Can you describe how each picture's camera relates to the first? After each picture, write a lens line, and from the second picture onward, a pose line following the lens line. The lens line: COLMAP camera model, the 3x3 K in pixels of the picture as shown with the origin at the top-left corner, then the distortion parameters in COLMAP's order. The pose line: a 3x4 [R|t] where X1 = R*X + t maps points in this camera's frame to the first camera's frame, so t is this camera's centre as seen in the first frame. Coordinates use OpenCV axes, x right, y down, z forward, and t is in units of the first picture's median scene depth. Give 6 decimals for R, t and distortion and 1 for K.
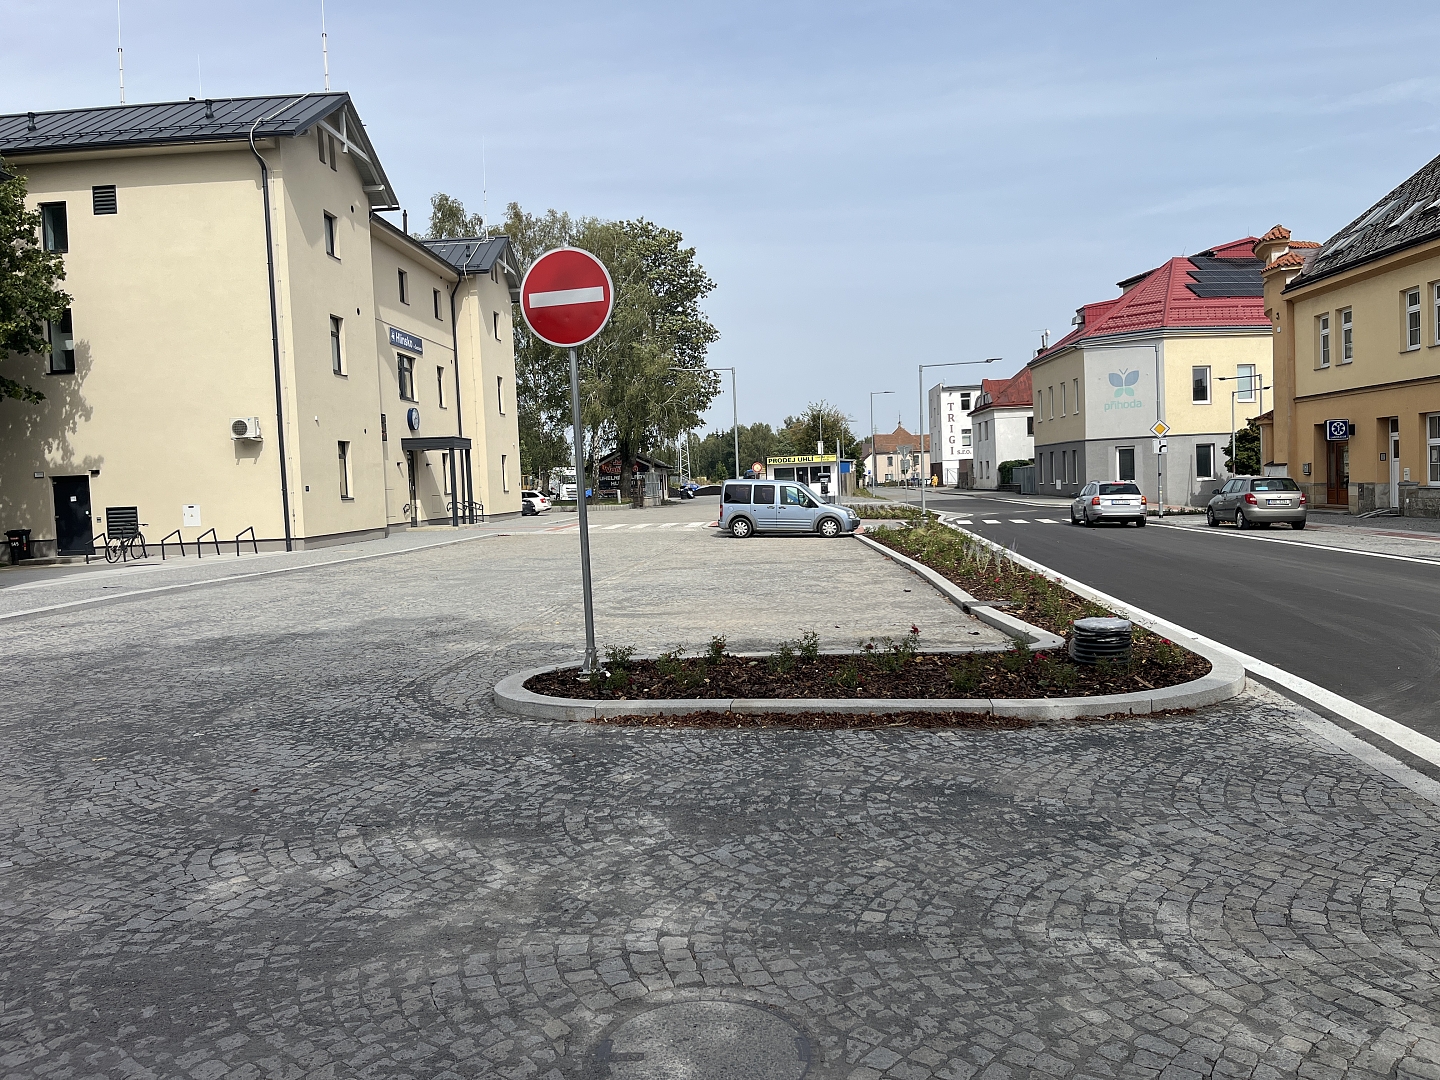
lens RADIAL K [[1082.1, 0, 720.0], [0, 1082.1, 540.0], [0, 0, 1]] dist [0.056197, -0.056076]
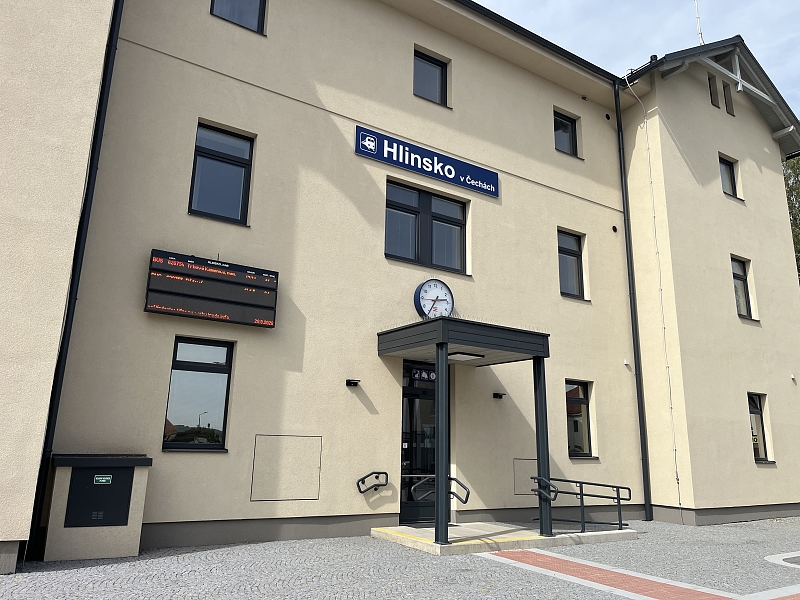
lens RADIAL K [[601.2, 0, 400.0], [0, 601.2, 300.0], [0, 0, 1]] dist [0.056197, -0.056076]
pose [[0.580624, -0.142391, -0.801624, -0.052778], [-0.090629, 0.967165, -0.237439, -0.035622], [0.809112, 0.210514, 0.548654, 0.695746]]
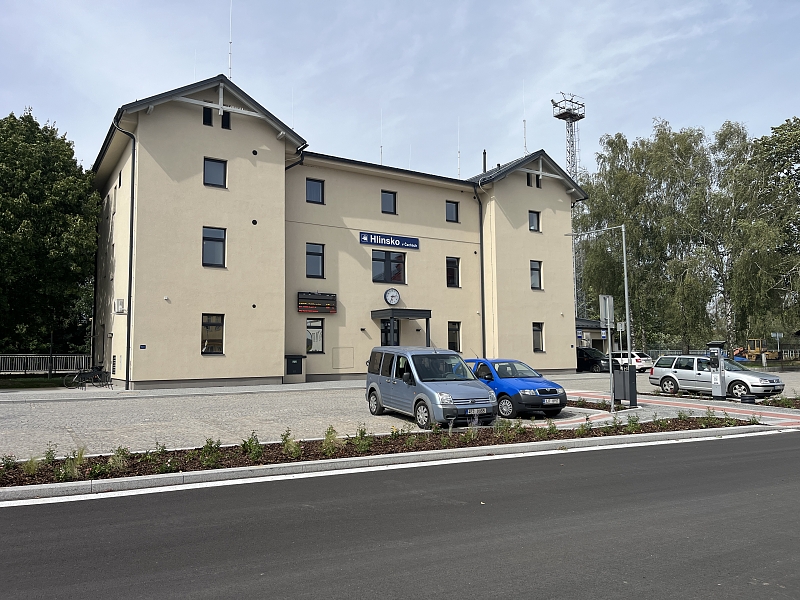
lens RADIAL K [[601.2, 0, 400.0], [0, 601.2, 300.0], [0, 0, 1]] dist [0.056197, -0.056076]
pose [[0.578623, -0.039885, -0.814619, 0.282402], [-0.057529, 0.994320, -0.089546, -0.033443], [0.813564, 0.098678, 0.573042, 0.483479]]
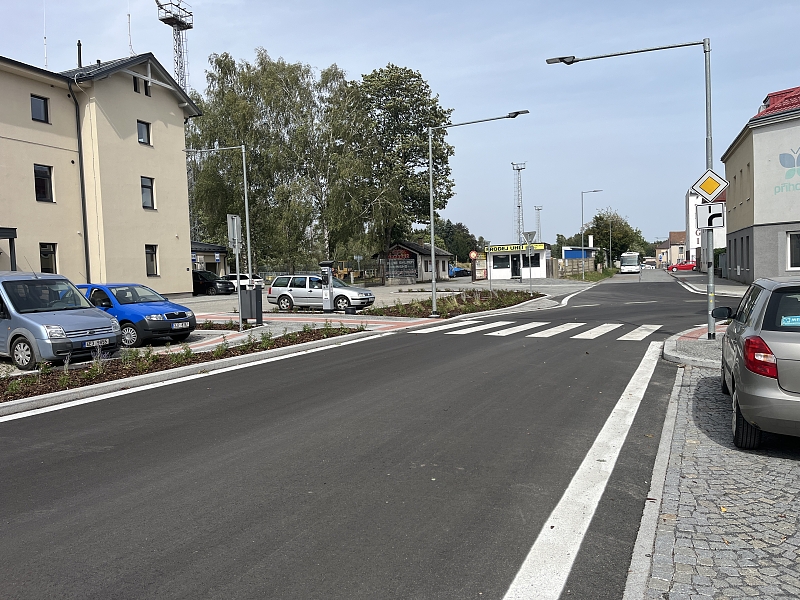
lens RADIAL K [[597.1, 0, 392.0], [0, 597.1, 296.1], [0, 0, 1]] dist [0.071419, -0.086103]
pose [[0.944138, 0.019907, -0.328949, 0.266289], [-0.019488, 0.999800, 0.004572, -0.031580], [0.328974, 0.002094, 0.944337, 0.486154]]
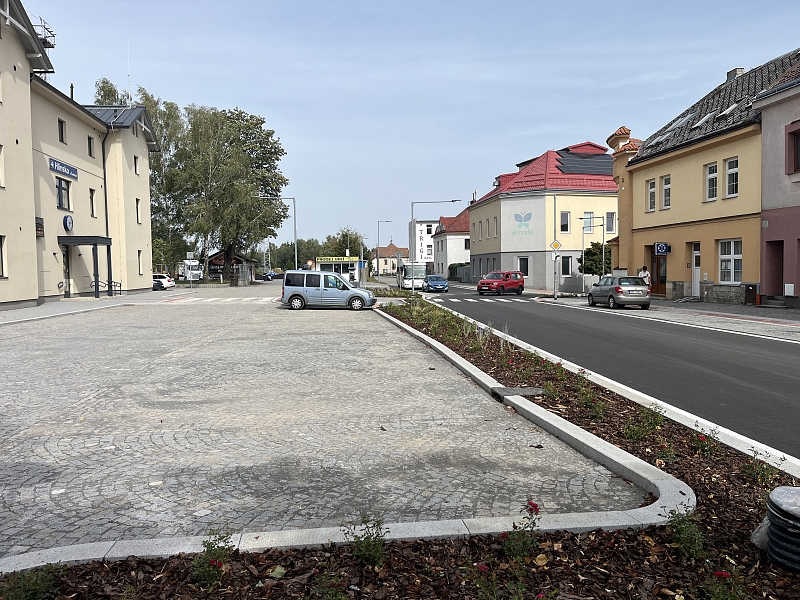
lens RADIAL K [[597.1, 0, 392.0], [0, 597.1, 296.1], [0, 0, 1]] dist [0.071419, -0.086103]
pose [[0.985509, 0.015670, 0.168900, 0.006205], [-0.013303, 0.999797, -0.015133, -0.006560], [-0.169103, 0.012666, 0.985517, 0.114781]]
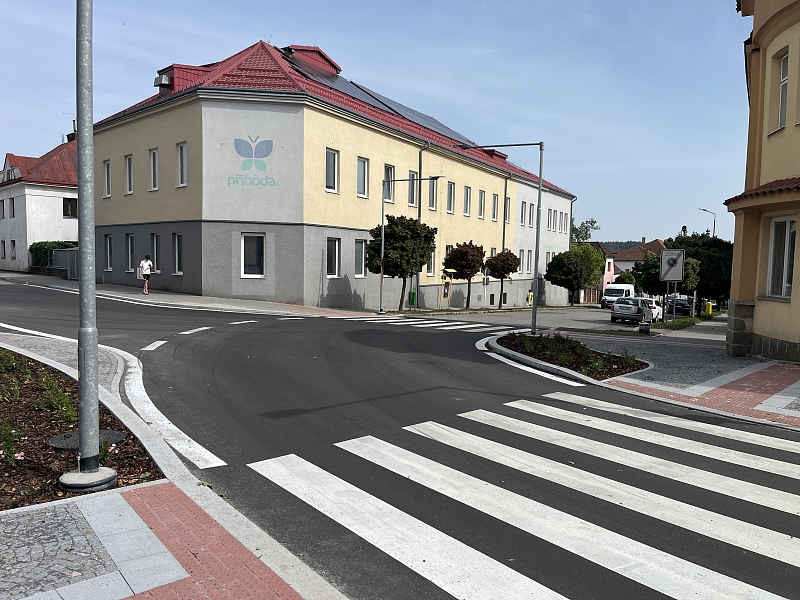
lens RADIAL K [[601.2, 0, 400.0], [0, 601.2, 300.0], [0, 0, 1]] dist [0.056197, -0.056076]
pose [[0.653292, 0.003911, 0.757096, 0.126548], [-0.006444, 0.999979, 0.000395, -0.045008], [-0.757079, -0.005137, 0.653303, 0.768247]]
